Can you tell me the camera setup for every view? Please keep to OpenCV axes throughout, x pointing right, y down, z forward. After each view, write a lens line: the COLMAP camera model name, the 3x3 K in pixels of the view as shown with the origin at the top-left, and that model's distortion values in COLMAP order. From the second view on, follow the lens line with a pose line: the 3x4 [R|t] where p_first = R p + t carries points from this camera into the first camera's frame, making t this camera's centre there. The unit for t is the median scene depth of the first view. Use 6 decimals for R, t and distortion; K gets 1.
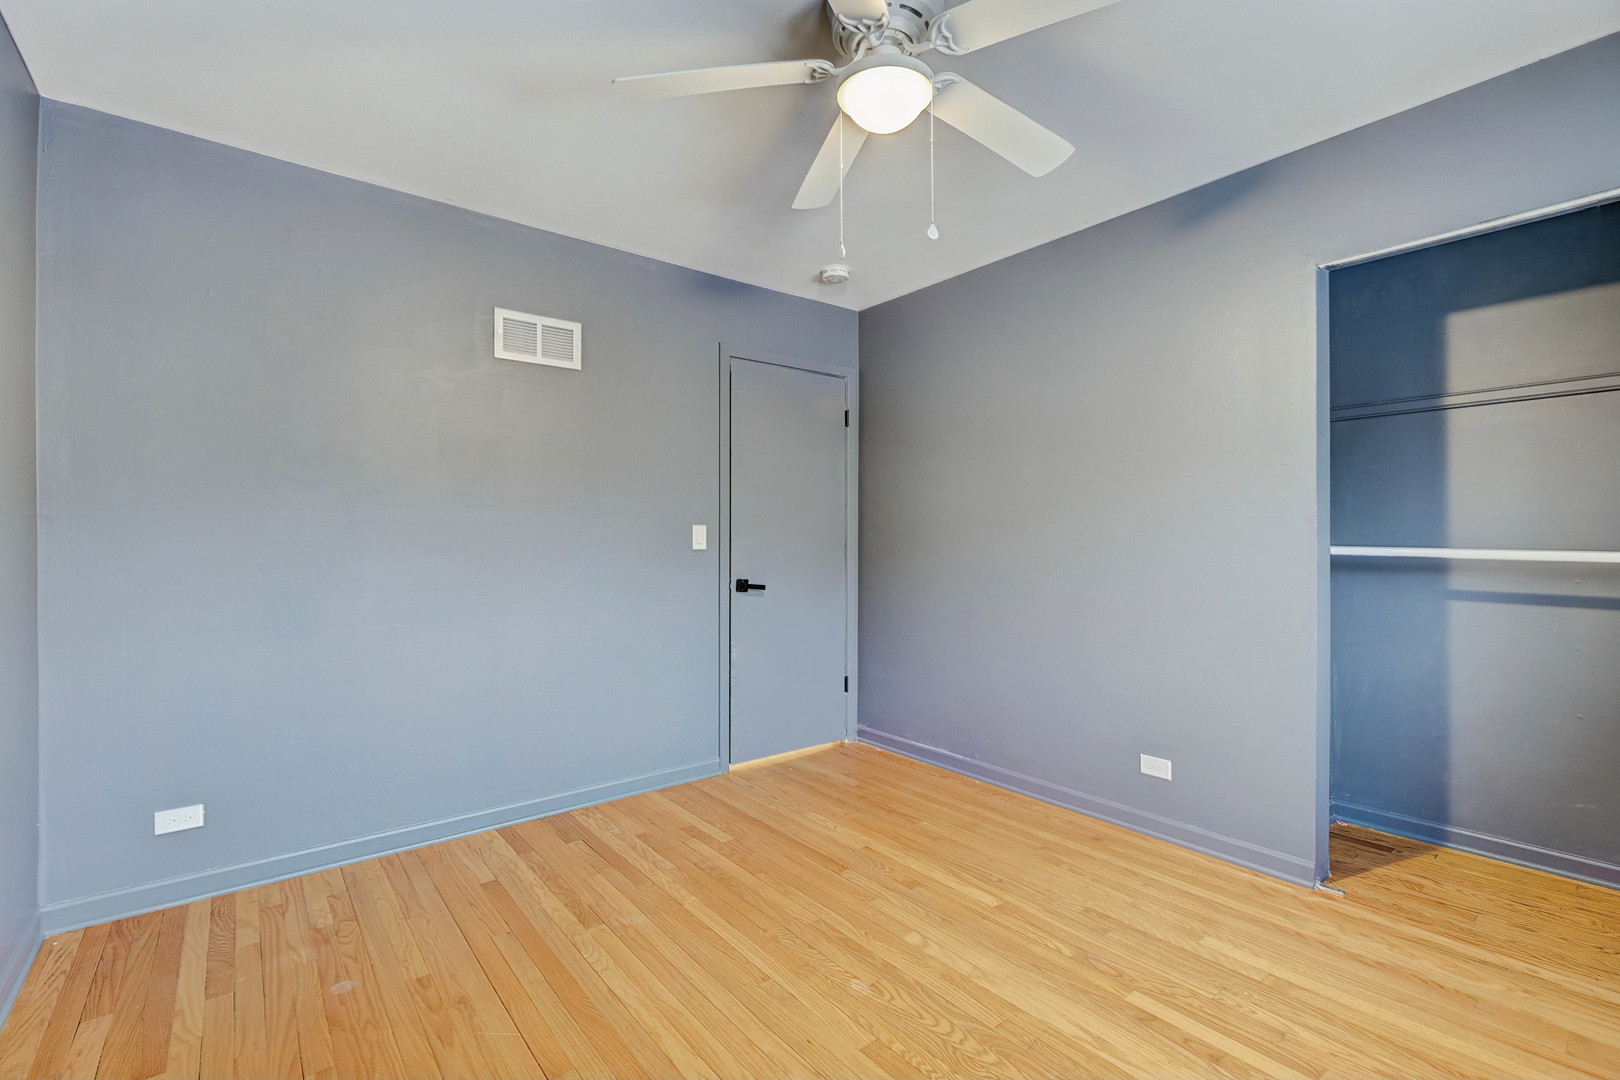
lens RADIAL K [[721.1, 0, 811.2], [0, 721.1, 535.9], [0, 0, 1]] dist [0.000150, 0.000076]
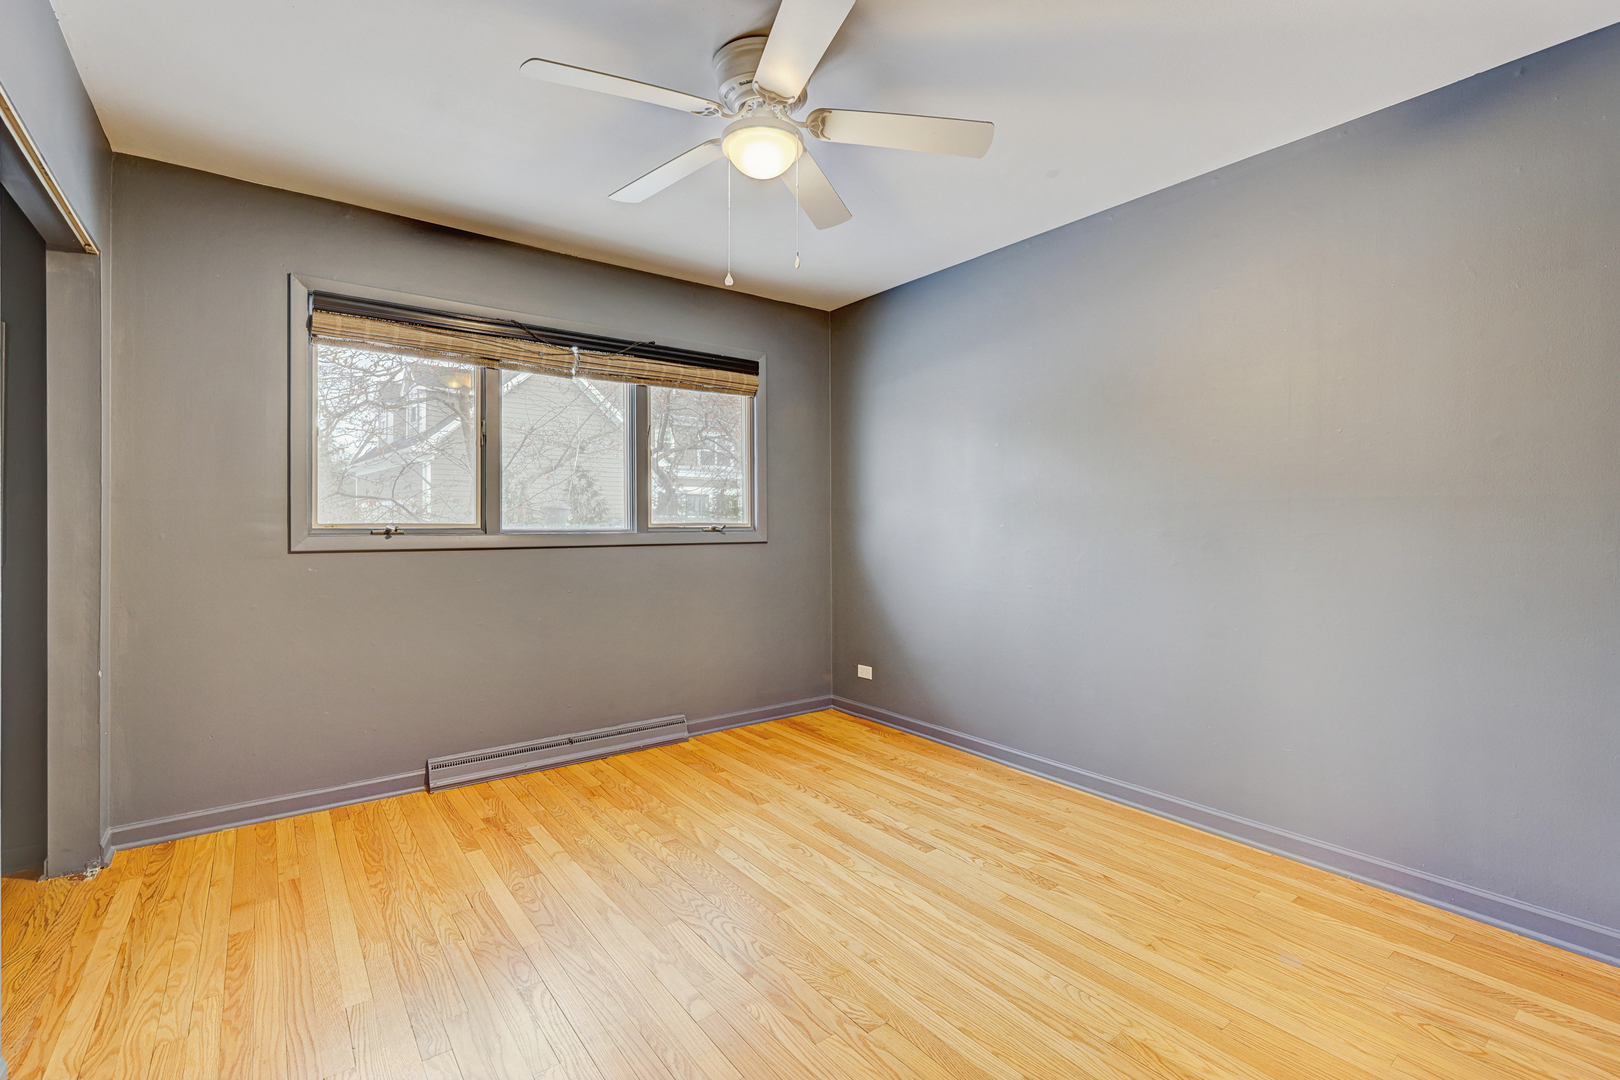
lens RADIAL K [[721.1, 0, 808.9], [0, 721.1, 531.1], [0, 0, 1]] dist [0.000150, 0.000076]
pose [[-0.999785, 0.002496, 0.020573, 0.003804], [0.002720, 0.999937, 0.010874, 0.007174], [-0.020544, 0.010928, -0.999729, 1.972864]]
